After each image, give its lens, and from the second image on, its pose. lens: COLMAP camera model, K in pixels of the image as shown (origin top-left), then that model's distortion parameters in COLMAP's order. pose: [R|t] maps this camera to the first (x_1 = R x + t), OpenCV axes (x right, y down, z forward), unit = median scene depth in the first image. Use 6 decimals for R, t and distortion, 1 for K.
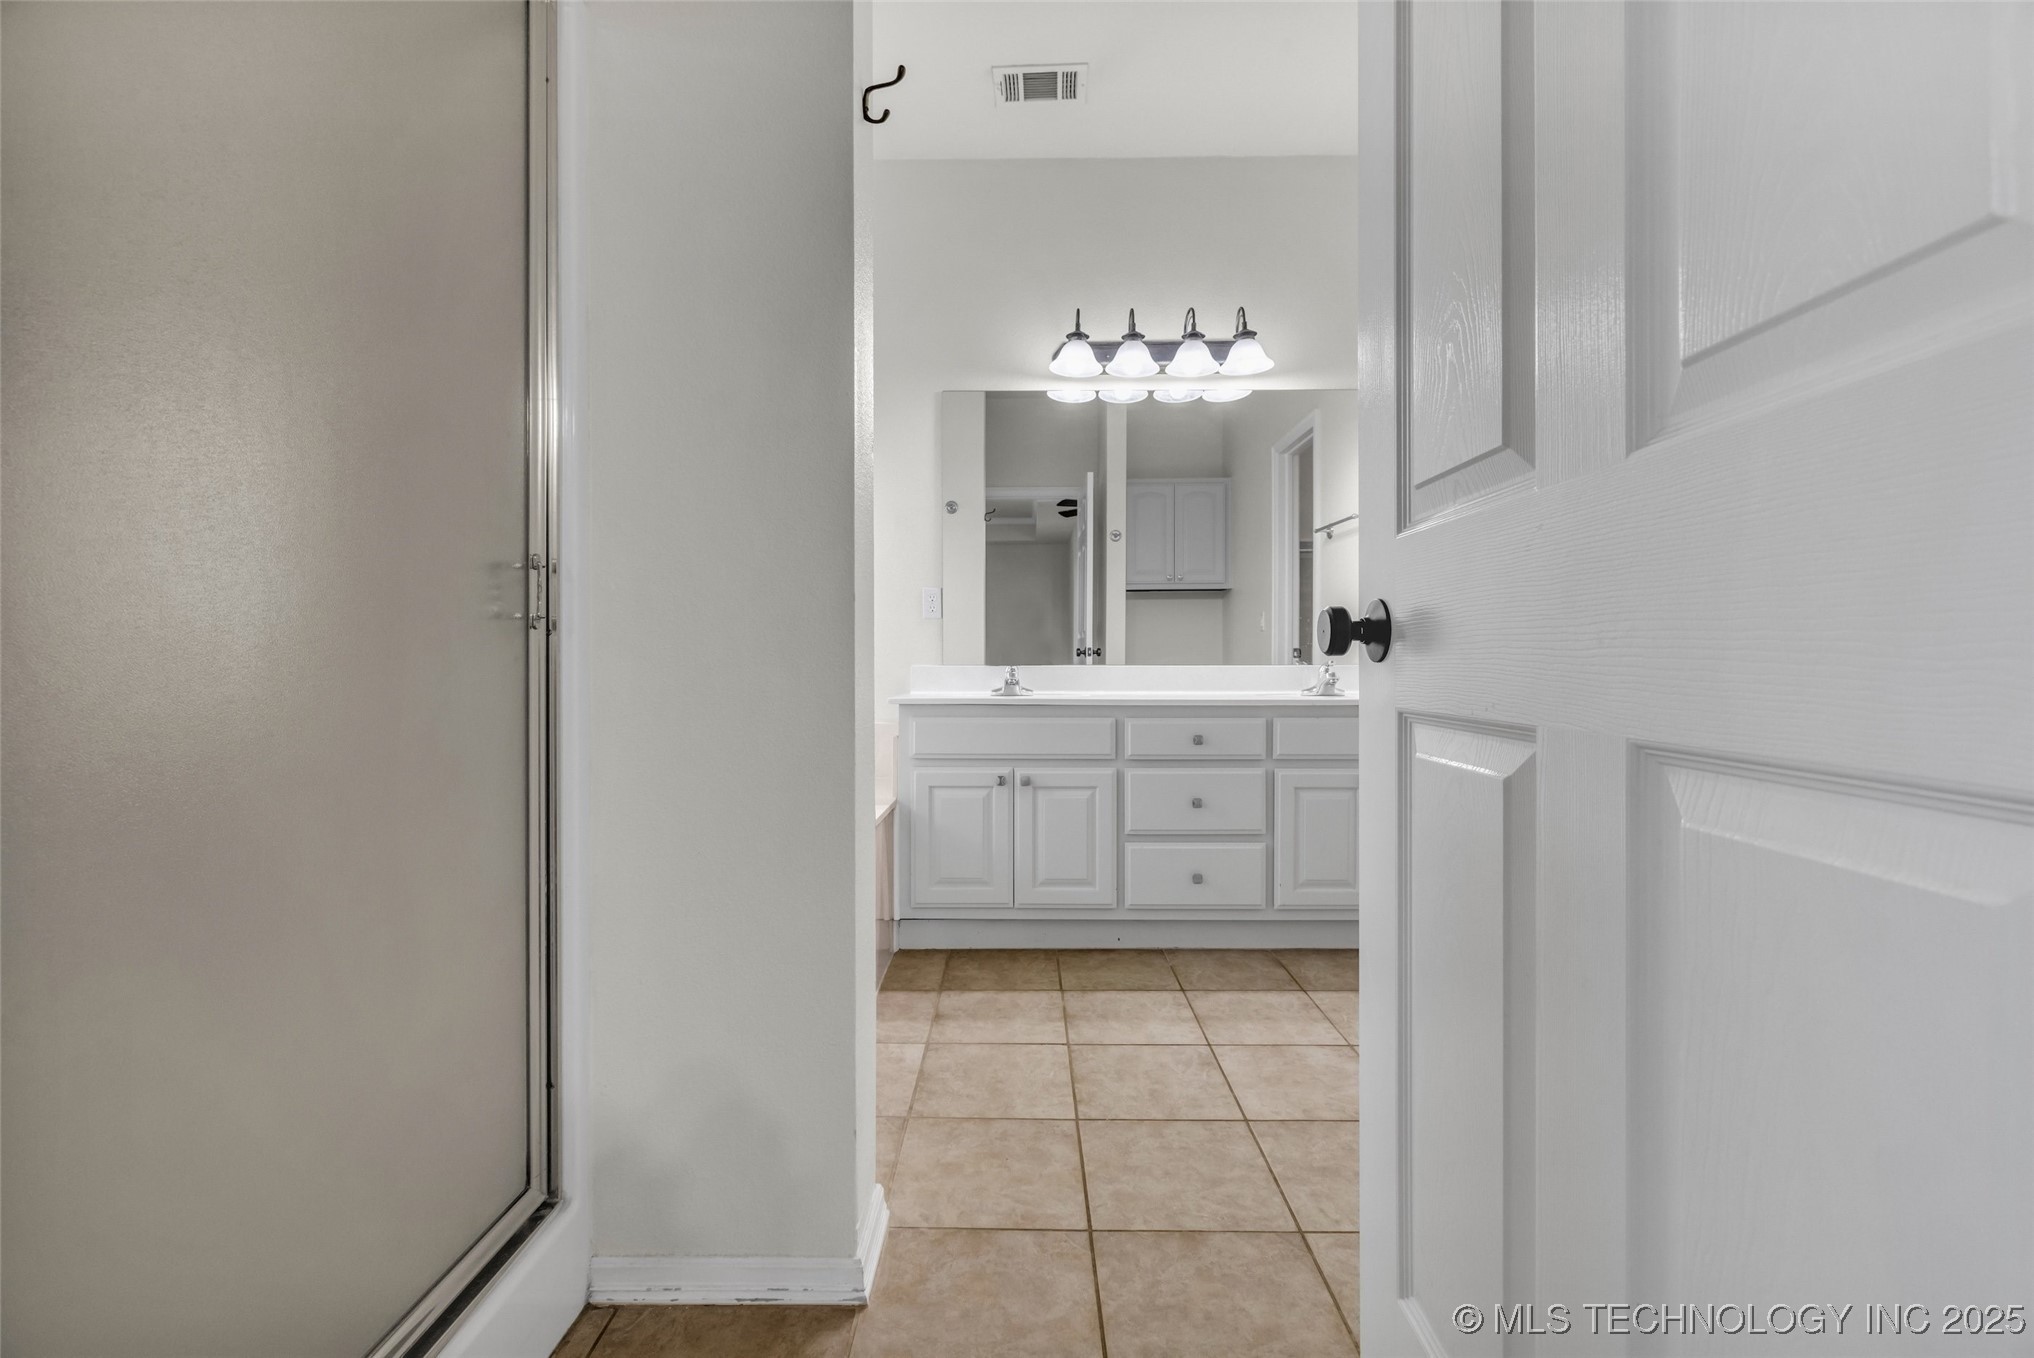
lens RADIAL K [[860.1, 0, 1007.5], [0, 860.1, 670.2], [0, 0, 1]] dist [-0.001851, 0.000111]
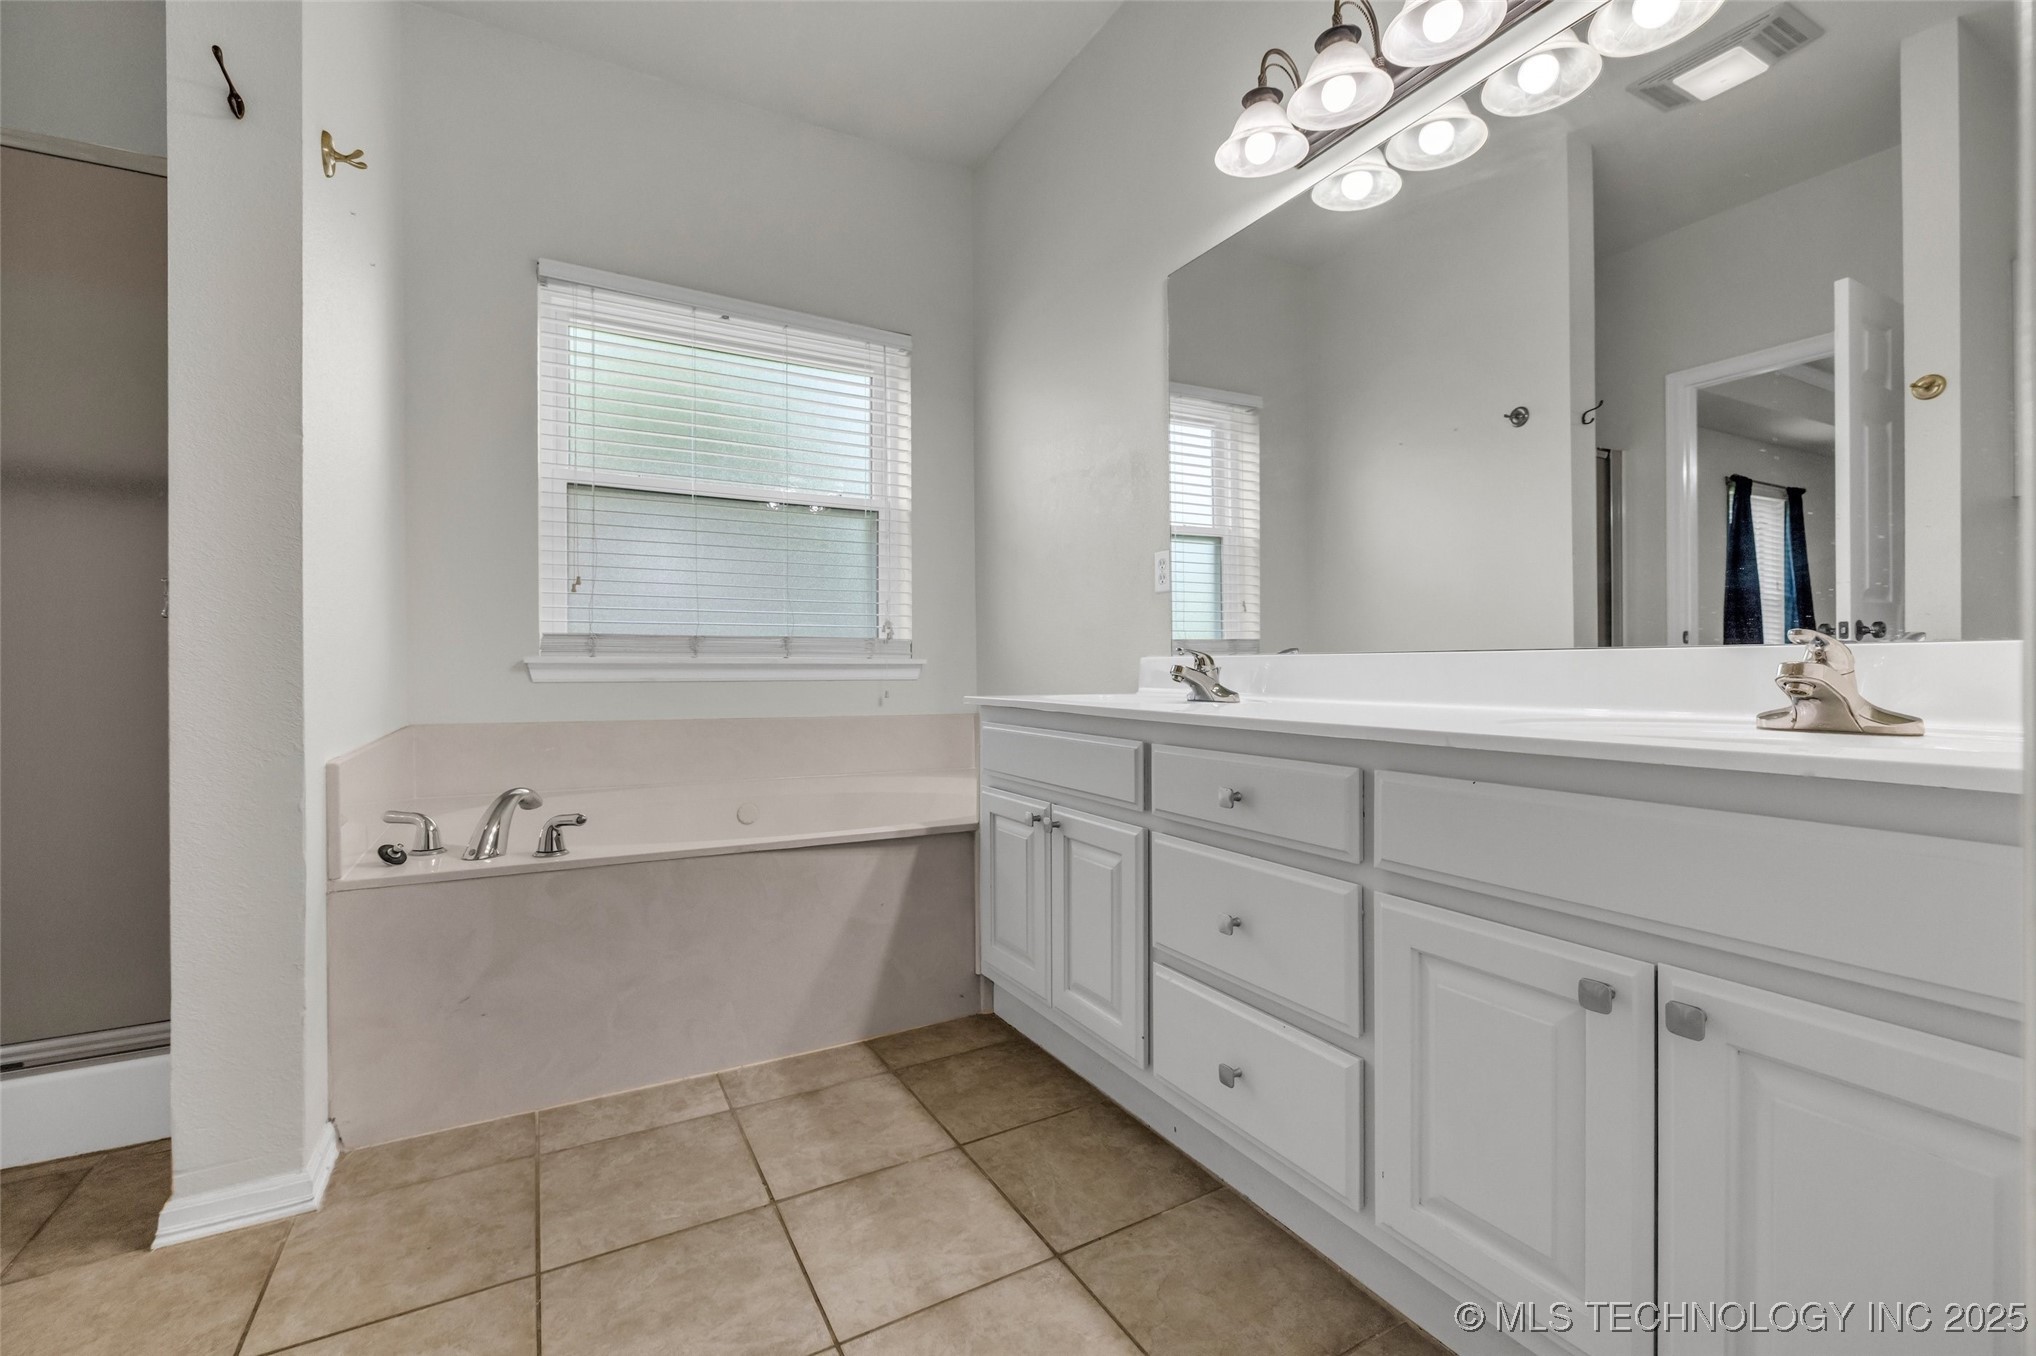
lens RADIAL K [[860.9, 0, 1015.3], [0, 860.9, 671.6], [0, 0, 1]] dist [-0.001851, 0.000111]
pose [[0.495152, 0.004404, -0.868795, 0.637234], [-0.003947, 0.999988, 0.002820, 0.008788], [0.868797, 0.002033, 0.495164, 0.696394]]
